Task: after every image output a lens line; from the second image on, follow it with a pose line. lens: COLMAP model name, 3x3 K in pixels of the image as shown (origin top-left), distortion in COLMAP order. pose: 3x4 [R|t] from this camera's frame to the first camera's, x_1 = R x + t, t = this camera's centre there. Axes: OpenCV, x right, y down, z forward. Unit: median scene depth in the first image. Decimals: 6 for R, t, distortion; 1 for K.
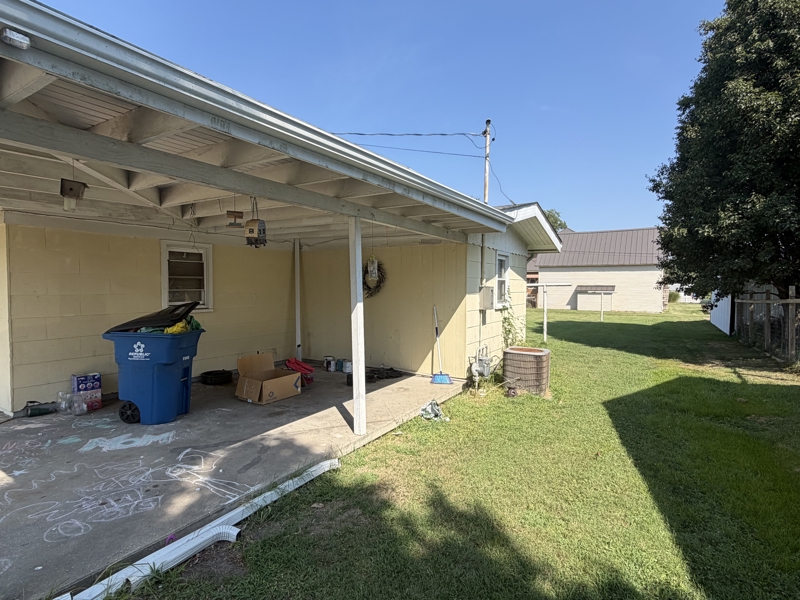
lens RADIAL K [[424.0, 0, 398.5], [0, 424.0, 297.1], [0, 0, 1]] dist [0.004459, 0.000610]
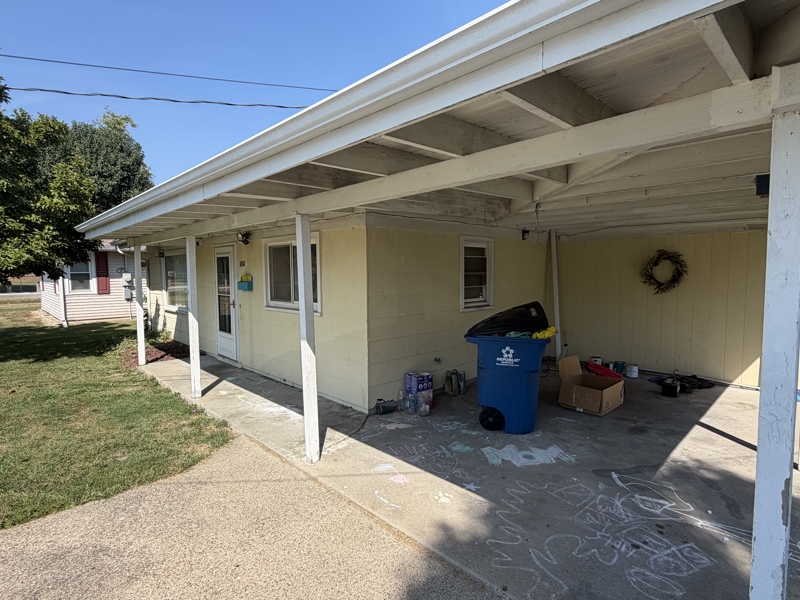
lens RADIAL K [[424.0, 0, 401.1], [0, 424.0, 296.8], [0, 0, 1]] dist [0.004459, 0.000610]
pose [[0.971475, 0.005013, -0.237090, -0.635630], [0.002803, 0.999464, 0.032618, -0.037569], [0.237127, -0.032352, 0.970940, 0.036182]]
